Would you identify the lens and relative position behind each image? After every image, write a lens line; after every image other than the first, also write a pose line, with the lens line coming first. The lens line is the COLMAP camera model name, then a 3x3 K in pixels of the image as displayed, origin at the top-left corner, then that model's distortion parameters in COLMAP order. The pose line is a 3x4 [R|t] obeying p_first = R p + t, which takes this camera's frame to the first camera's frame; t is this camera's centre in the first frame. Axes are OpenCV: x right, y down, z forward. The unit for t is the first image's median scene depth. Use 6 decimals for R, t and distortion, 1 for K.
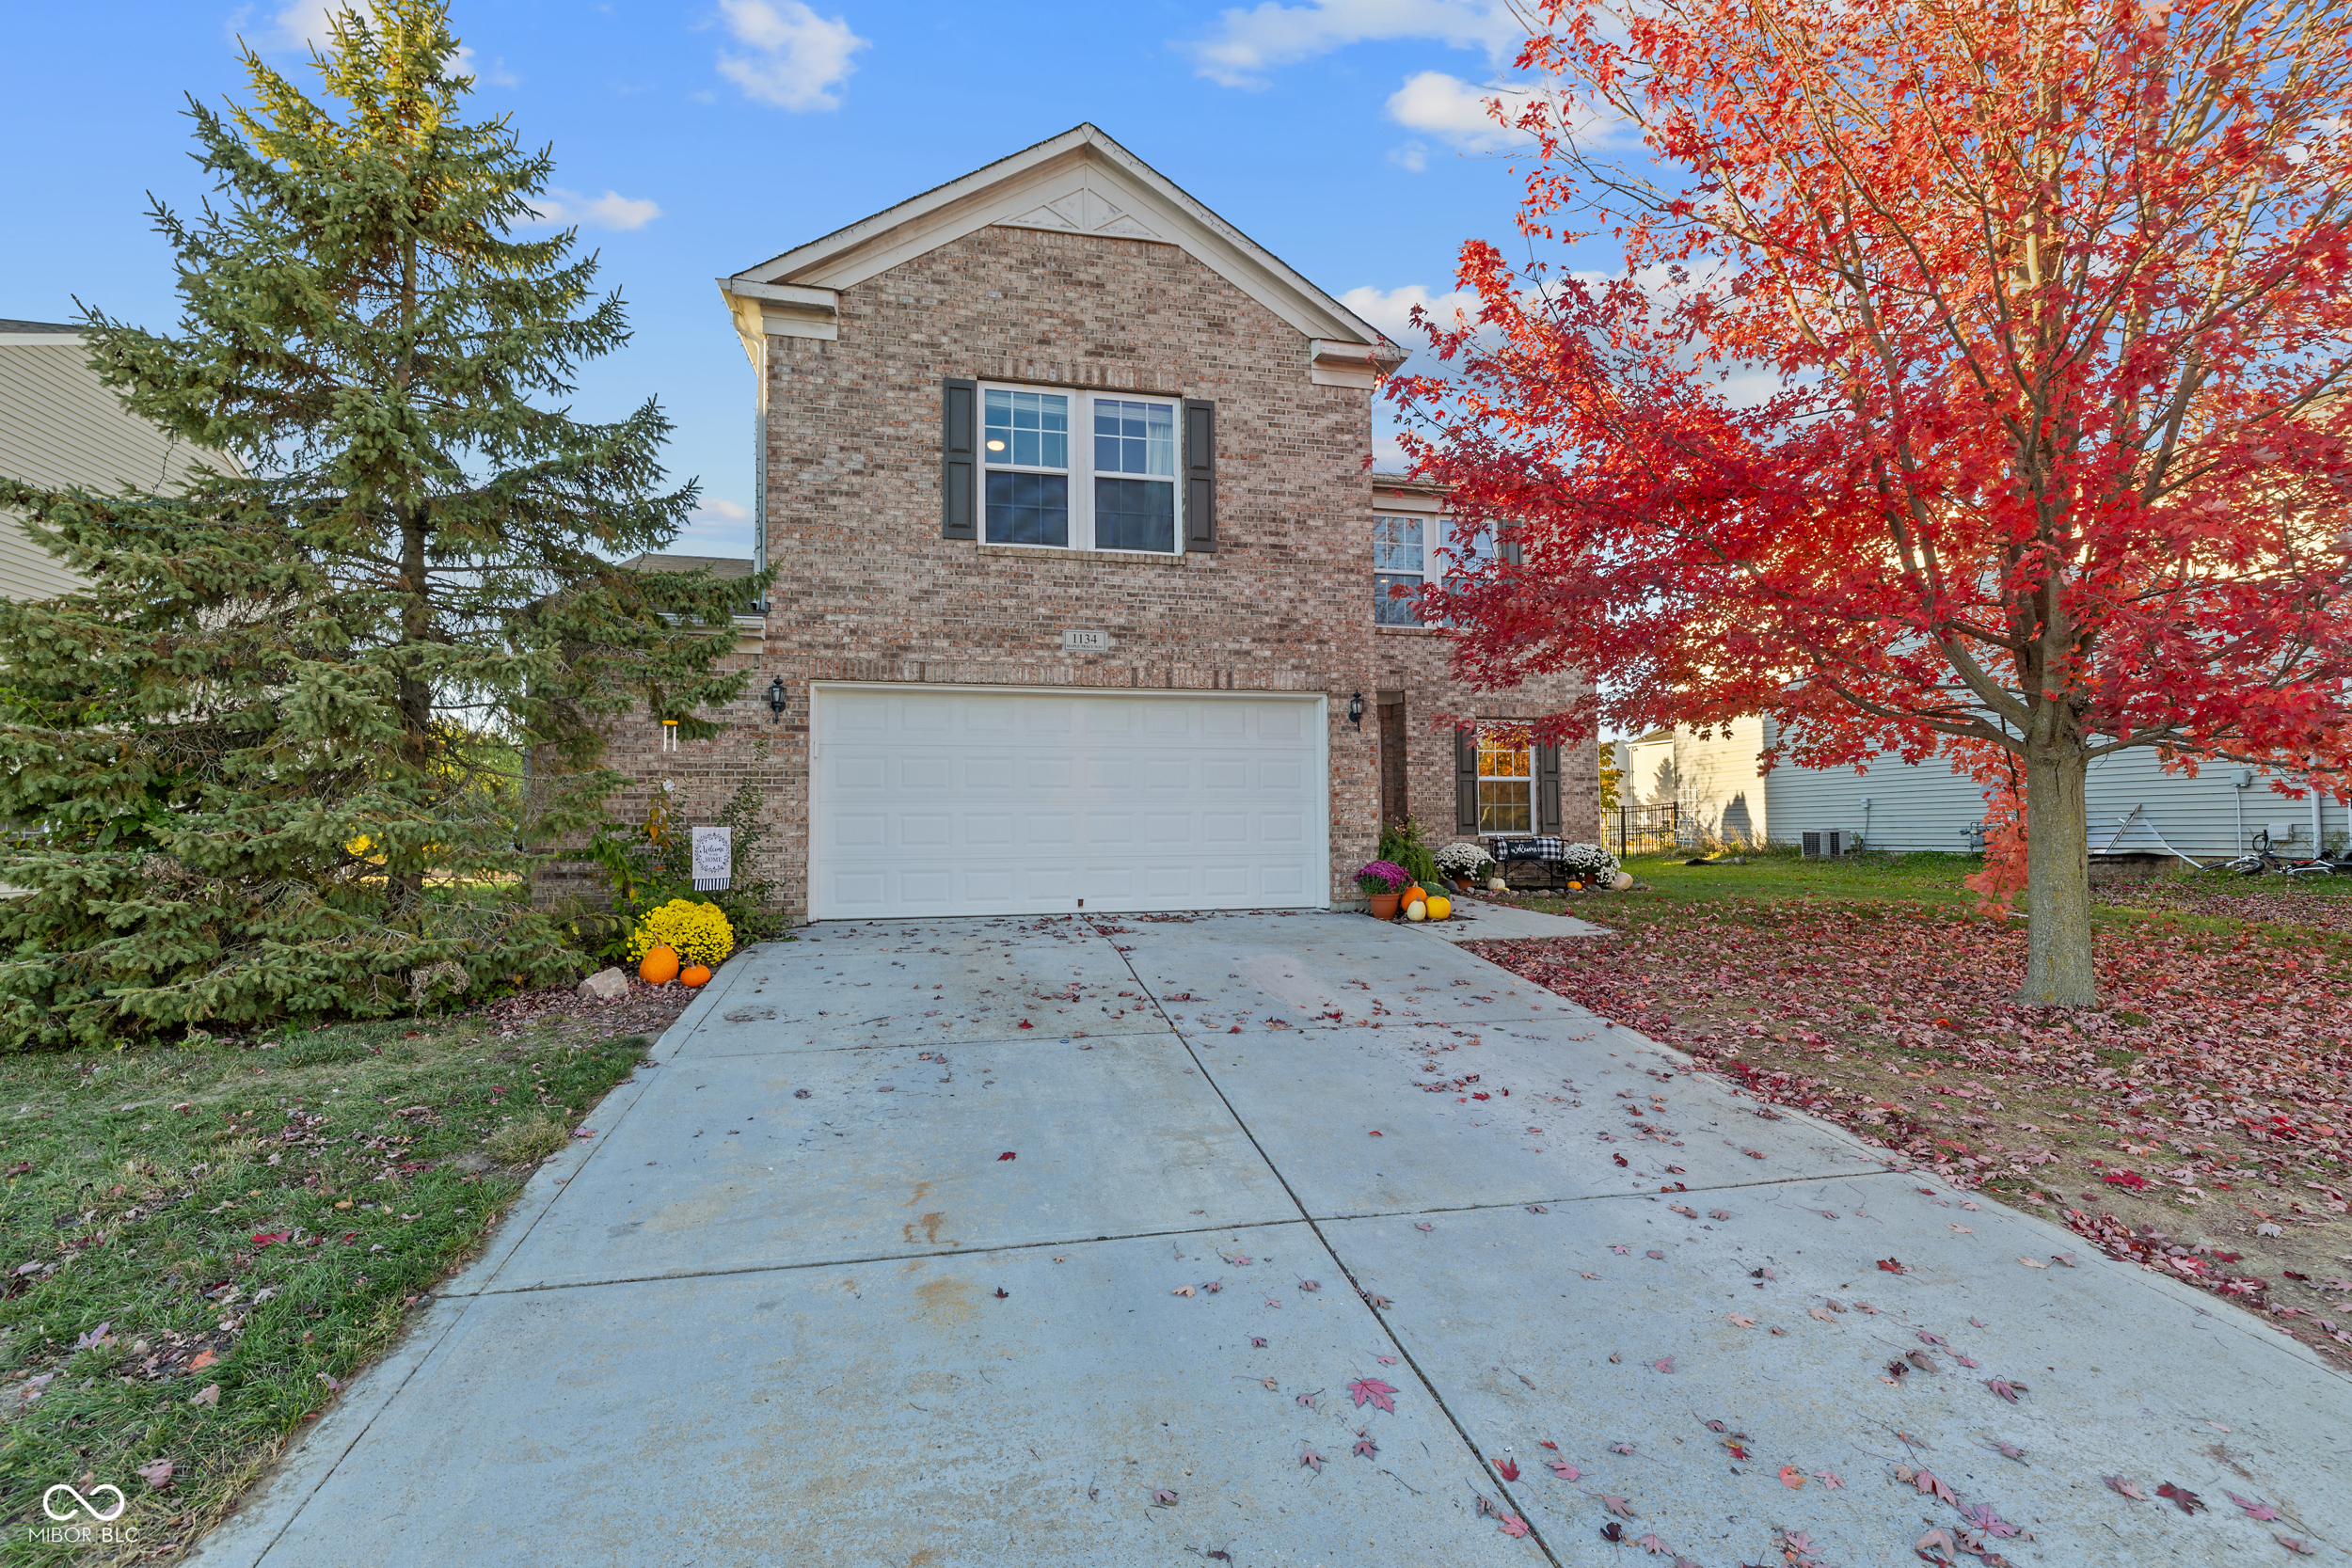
lens RADIAL K [[1020.6, 0, 1173.6], [0, 1020.6, 797.0], [0, 0, 1]] dist [-0.003404, 0.001068]
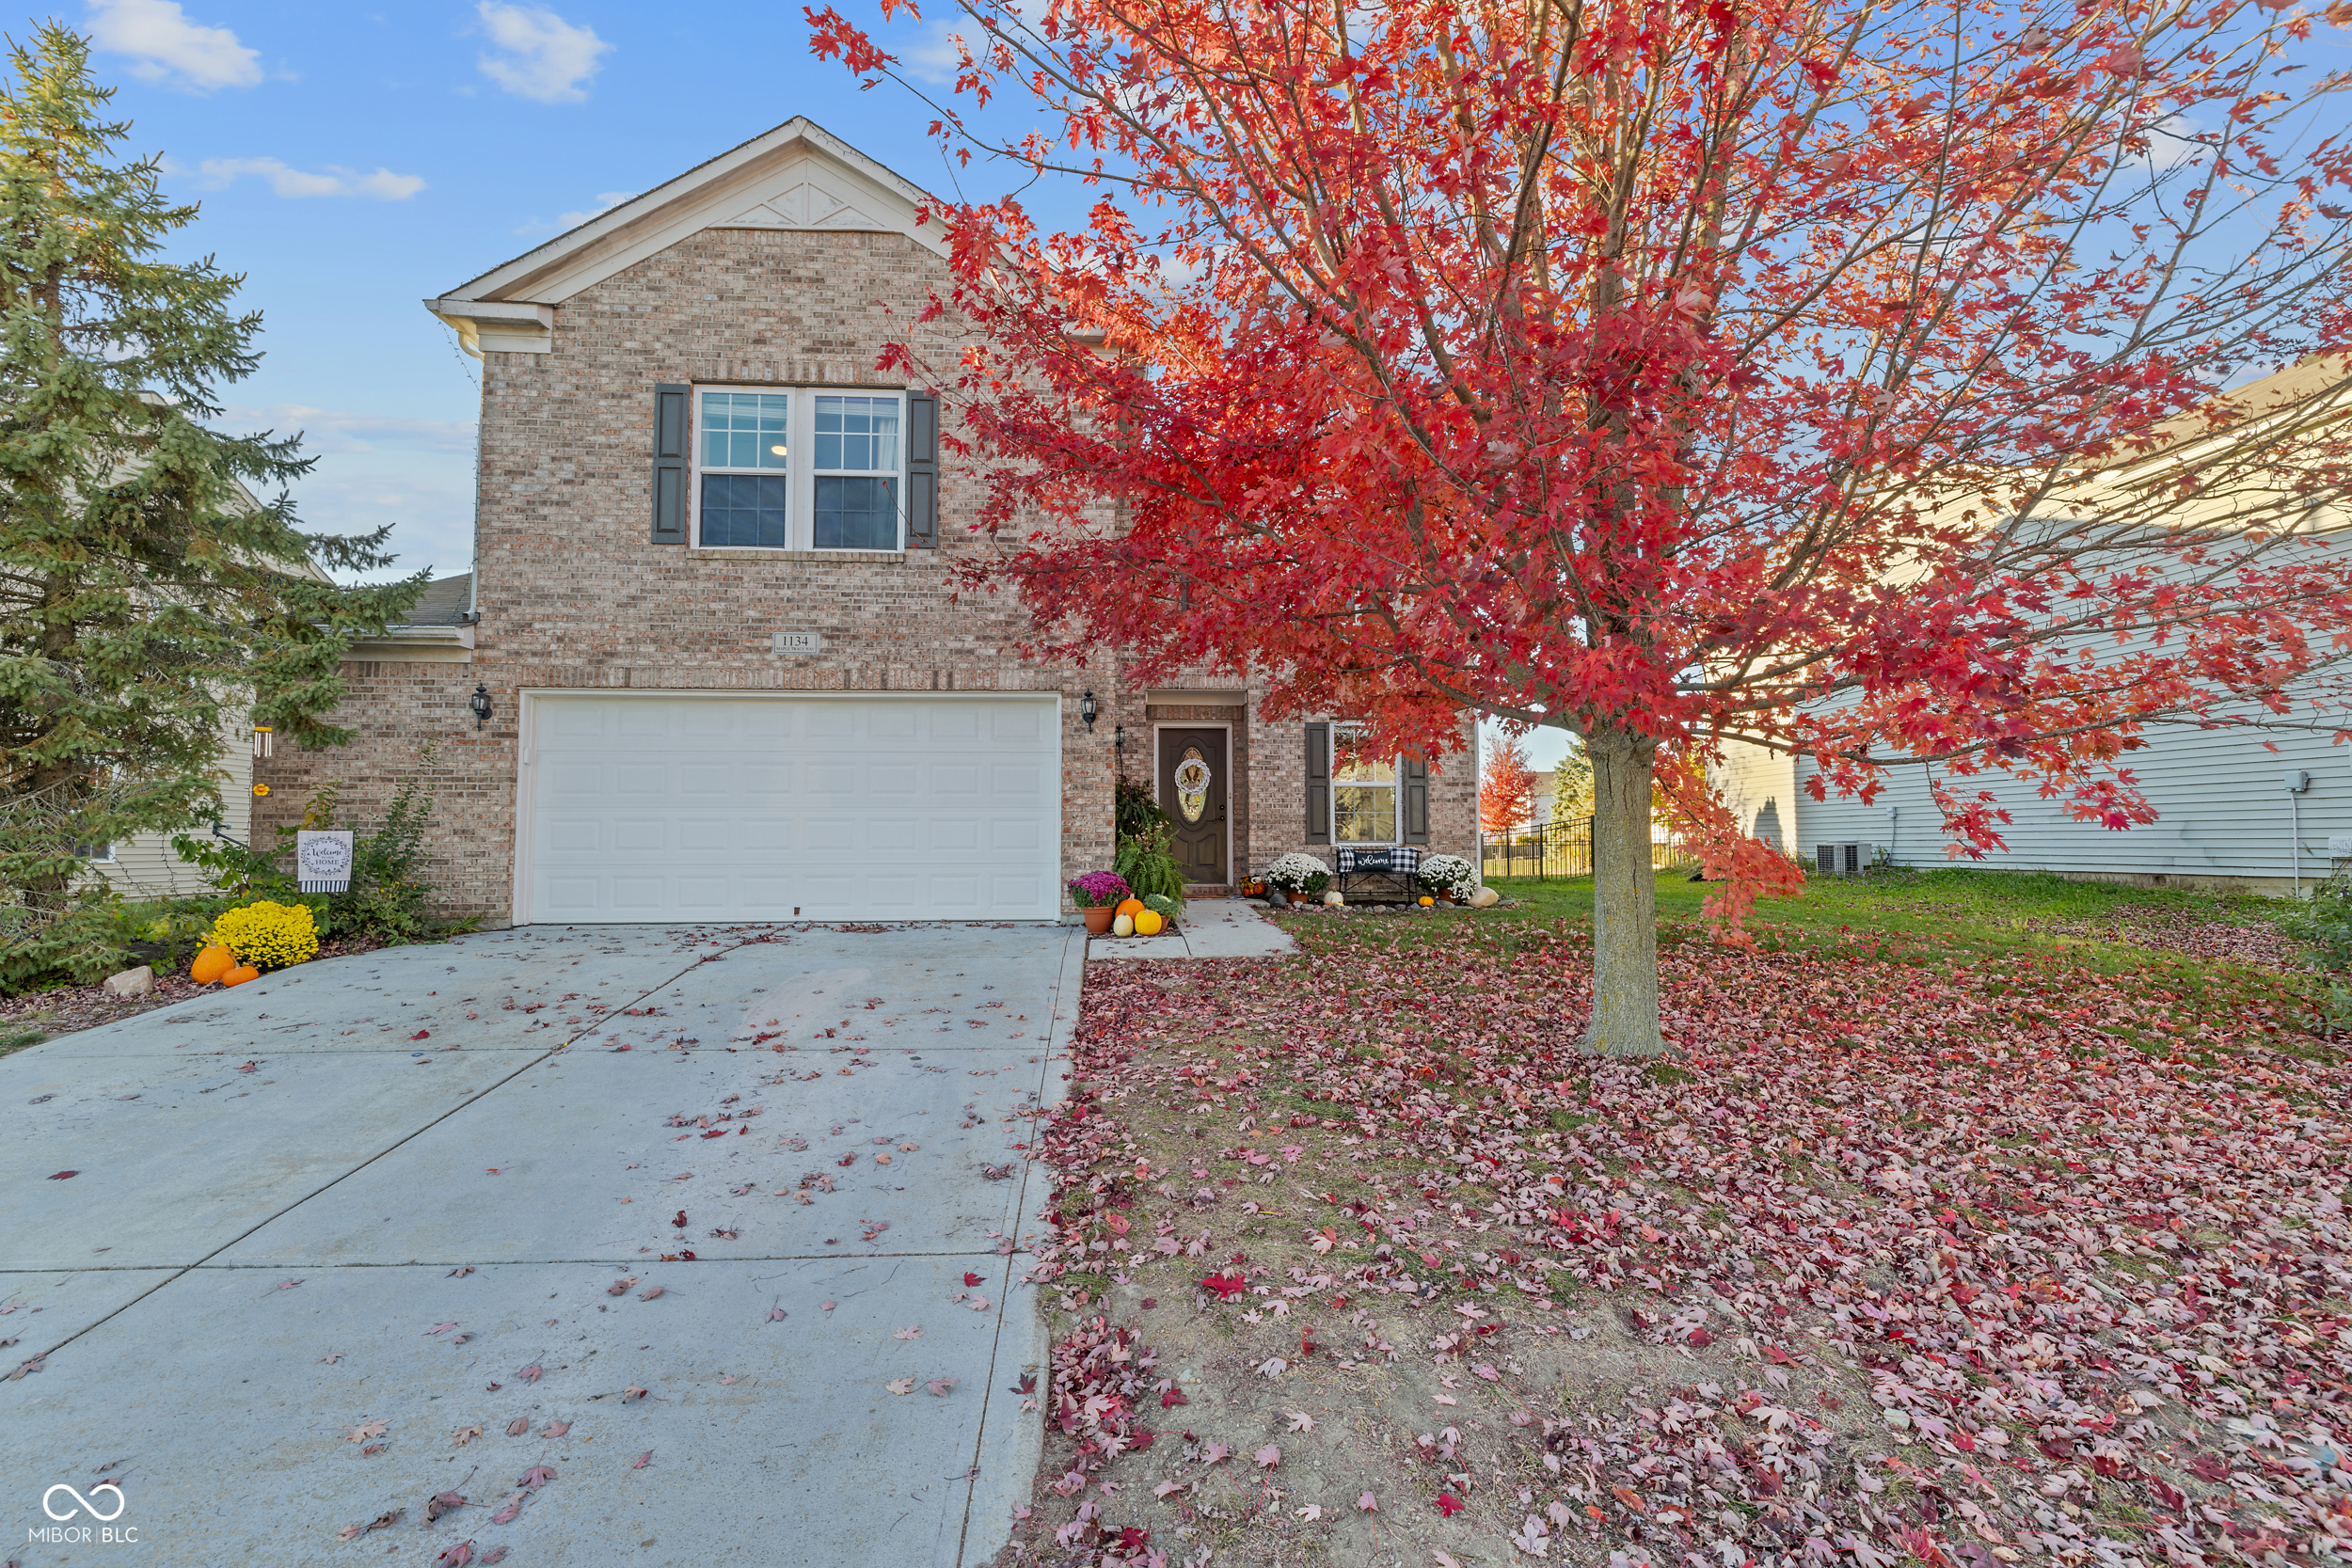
lens RADIAL K [[1020.6, 0, 1176.2], [0, 1020.6, 797.1], [0, 0, 1]] dist [-0.003404, 0.001068]
pose [[0.989019, -0.000911, -0.147787, 0.411687], [-0.000486, 0.999956, -0.009419, 0.003556], [0.147789, 0.009388, 0.988974, 0.087662]]
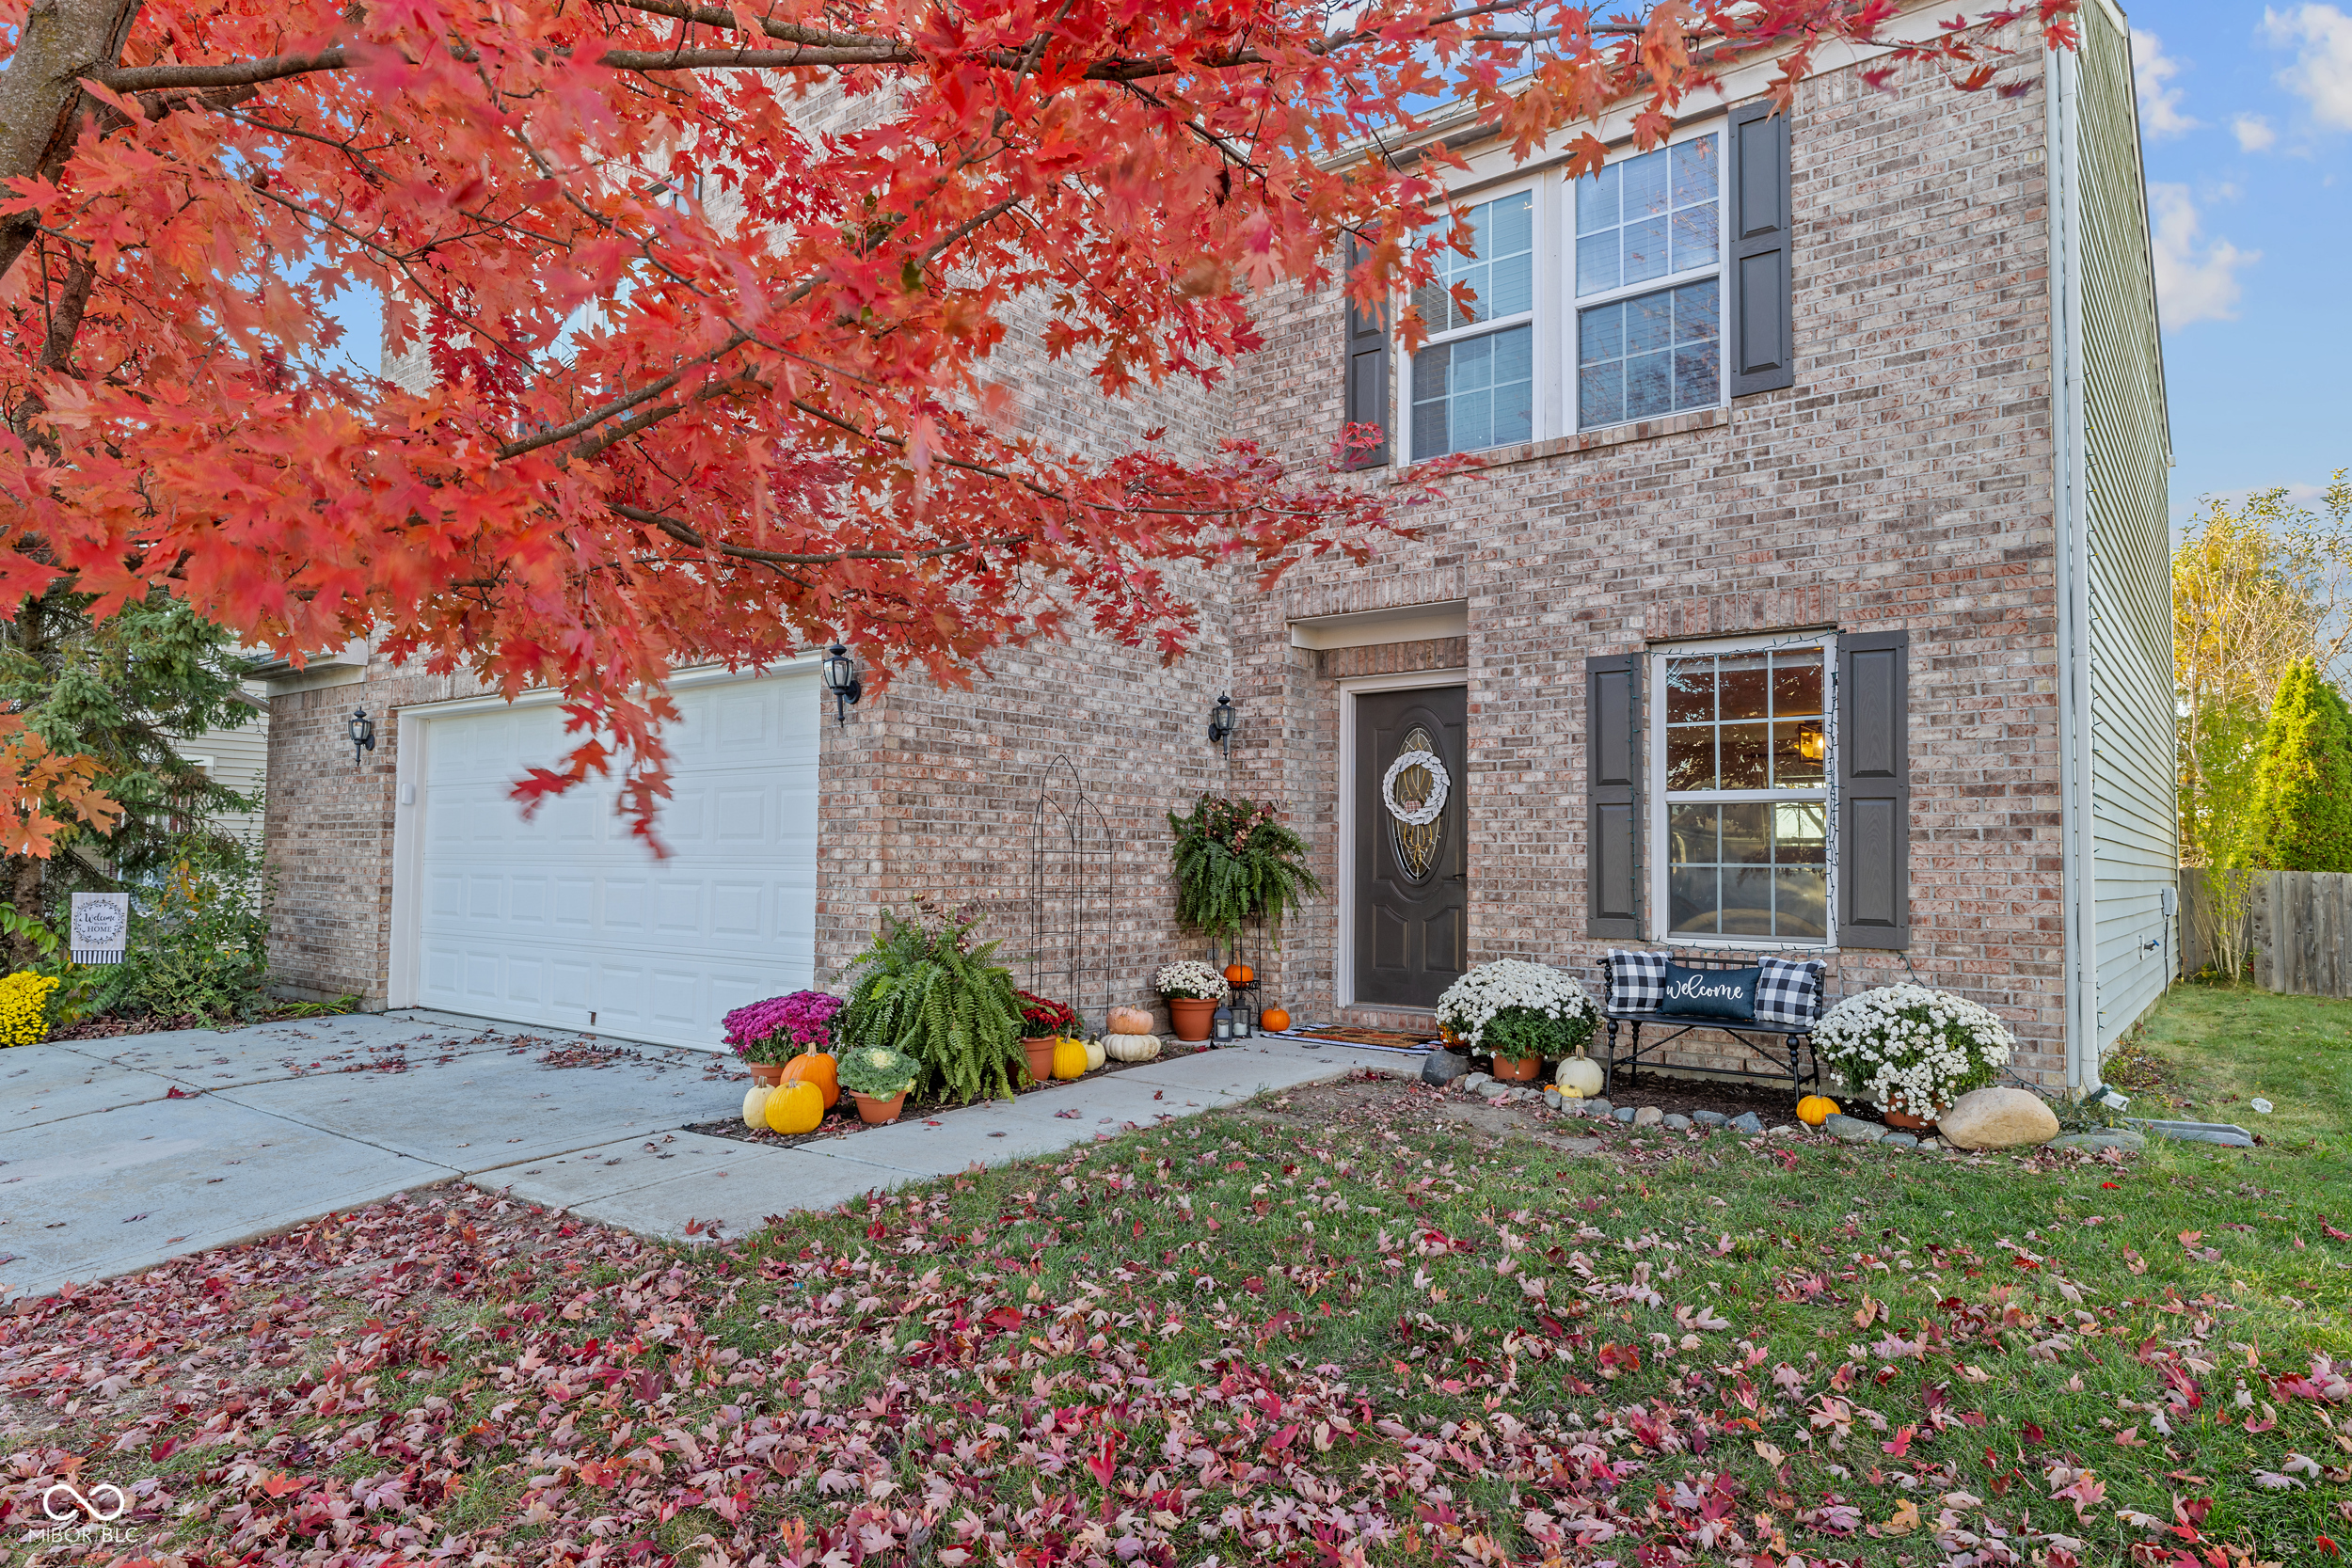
lens RADIAL K [[1407.9, 0, 1168.8], [0, 1407.9, 795.2], [0, 0, 1]] dist [0.009477, -0.004061]
pose [[0.630230, -0.023264, -0.776060, 0.836429], [0.012867, 0.999727, -0.019520, -0.015095], [0.776302, 0.002317, 0.630357, 0.718453]]
